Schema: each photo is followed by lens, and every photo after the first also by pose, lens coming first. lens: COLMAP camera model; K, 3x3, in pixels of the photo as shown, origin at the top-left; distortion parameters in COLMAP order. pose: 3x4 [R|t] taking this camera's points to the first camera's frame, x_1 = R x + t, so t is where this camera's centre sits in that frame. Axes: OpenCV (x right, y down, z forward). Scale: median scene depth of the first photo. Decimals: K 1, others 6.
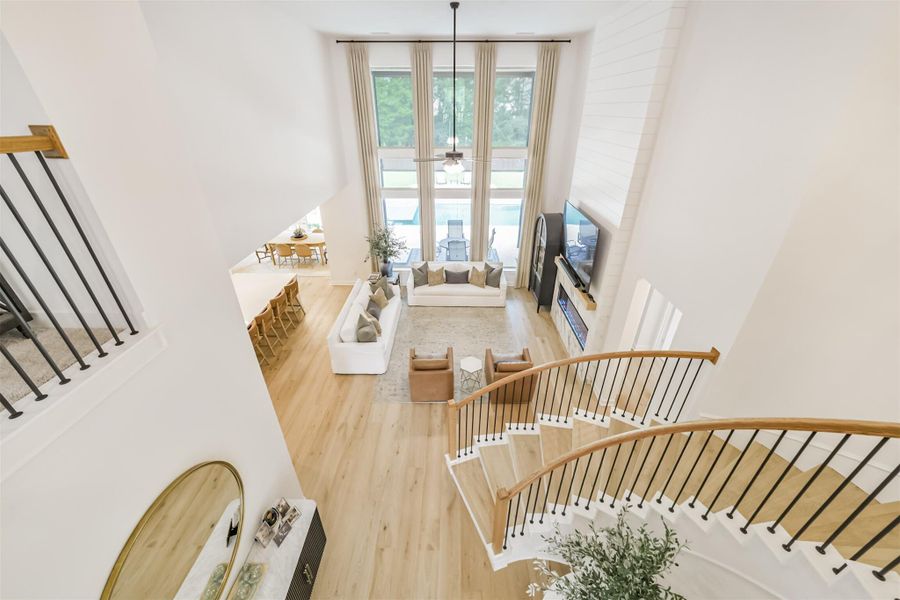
lens RADIAL K [[353.0, 0, 454.4], [0, 353.0, 302.8], [0, 0, 1]] dist [-0.040362, 0.015000]
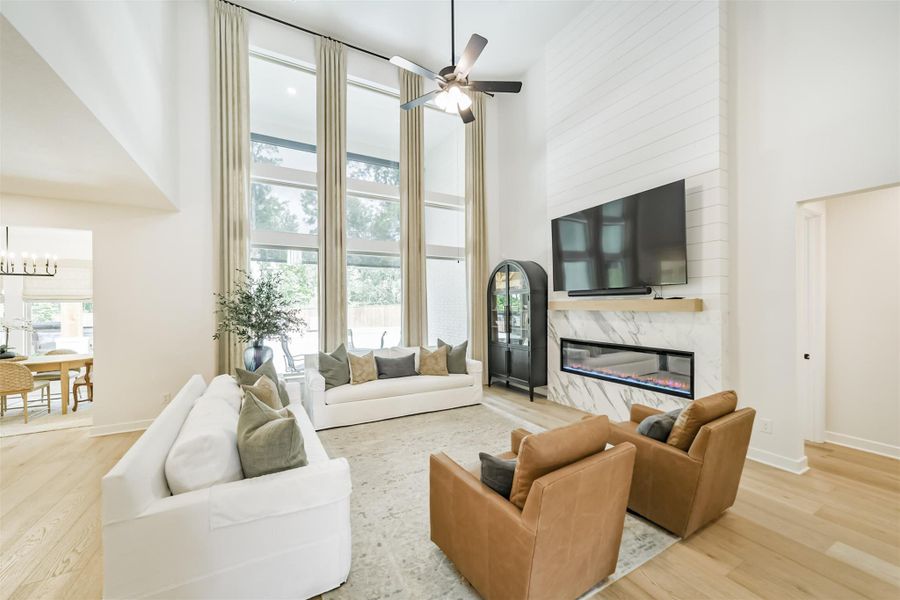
lens RADIAL K [[353.0, 0, 454.4], [0, 353.0, 302.8], [0, 0, 1]] dist [-0.040362, 0.015000]
pose [[0.867710, -0.005568, 0.497040, -0.201018], [0.256703, 0.861295, -0.438492, 0.116700], [-0.425656, 0.508075, 0.748783, 0.487168]]
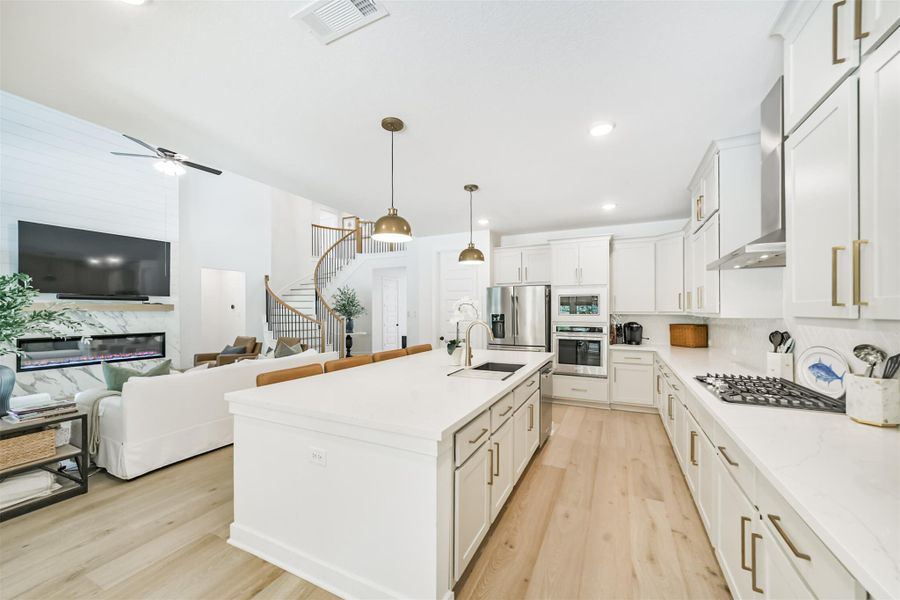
lens RADIAL K [[347.6, 0, 452.1], [0, 347.6, 306.1], [0, 0, 1]] dist [-0.015338, 0.013872]
pose [[-0.902459, 0.000559, 0.430776, -0.689727], [0.211771, 0.871395, 0.442520, -0.215557], [-0.375128, 0.490582, -0.786516, 1.073820]]
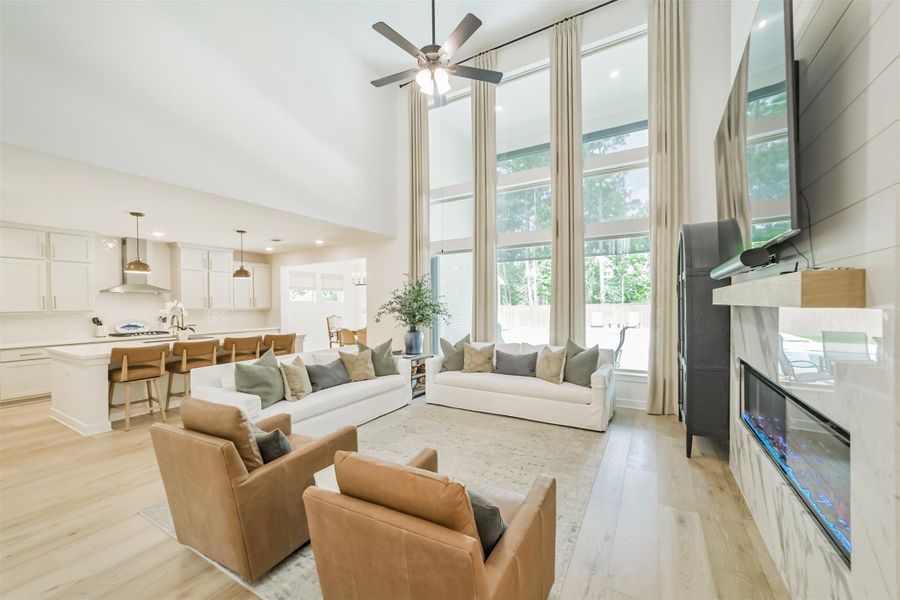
lens RADIAL K [[356.8, 0, 446.9], [0, 356.8, 304.7], [0, 0, 1]] dist [-0.013292, 0.013599]
pose [[0.858670, -0.008613, -0.512456, 0.207139], [-0.244008, 0.872405, -0.423520, 0.110167], [0.450717, 0.488708, 0.747007, 0.504456]]
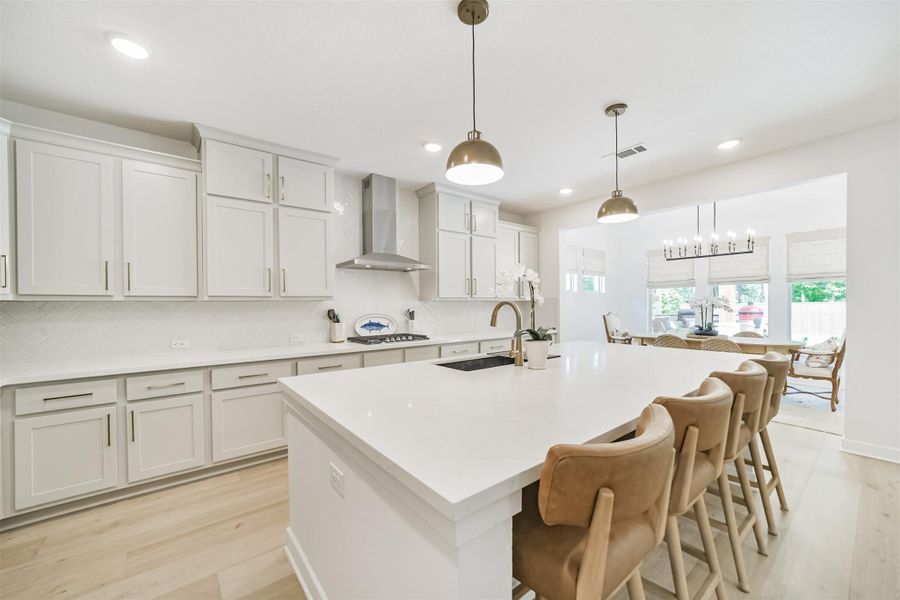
lens RADIAL K [[347.6, 0, 452.1], [0, 347.6, 306.1], [0, 0, 1]] dist [-0.015338, 0.013872]
pose [[0.637783, -0.006006, -0.770193, -0.381063], [-0.372101, 0.873129, -0.314938, 0.073480], [0.674369, 0.487451, 0.554632, 0.603709]]
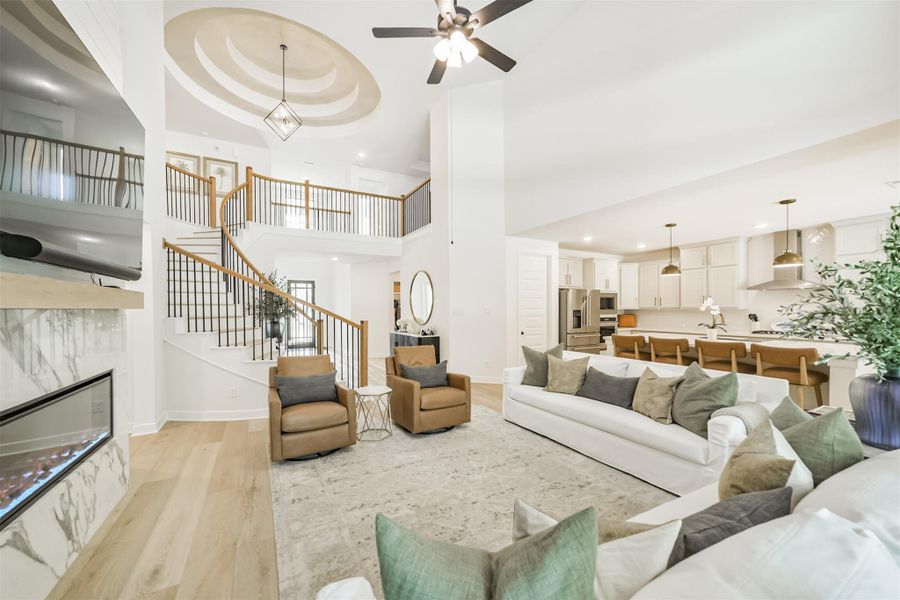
lens RADIAL K [[350.4, 0, 453.2], [0, 350.4, 296.6], [0, 0, 1]] dist [0.000541, 0.000060]
pose [[-0.865335, -0.011807, -0.501055, 0.171914], [-0.246521, 0.880456, 0.405000, -0.194639], [0.436375, 0.473981, -0.764800, 1.041478]]
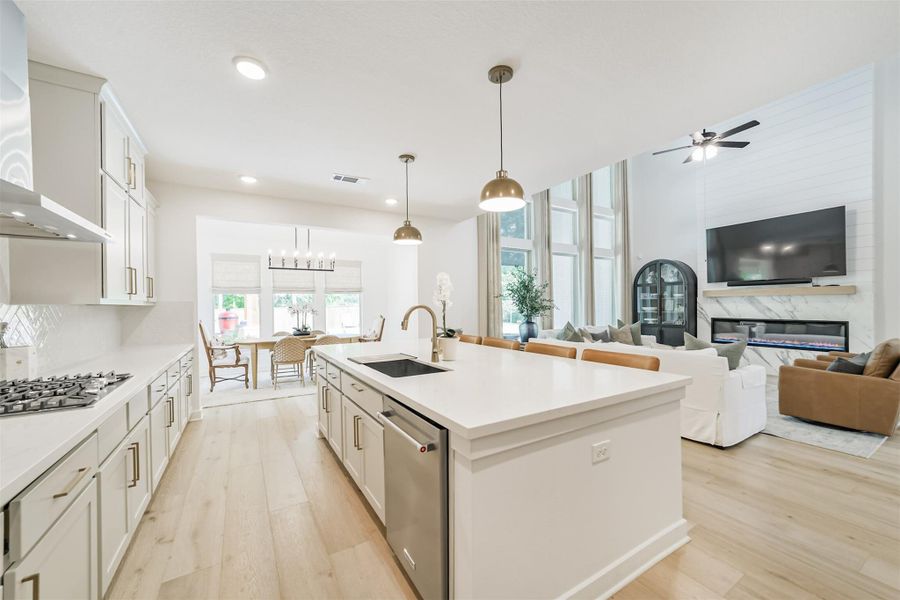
lens RADIAL K [[351.2, 0, 448.6], [0, 351.2, 305.3], [0, 0, 1]] dist [-0.012472, 0.000026]
pose [[0.855575, -0.015325, 0.517452, -0.686894], [0.270501, 0.865483, -0.421626, 0.099862], [-0.441384, 0.500704, 0.744631, 0.550527]]
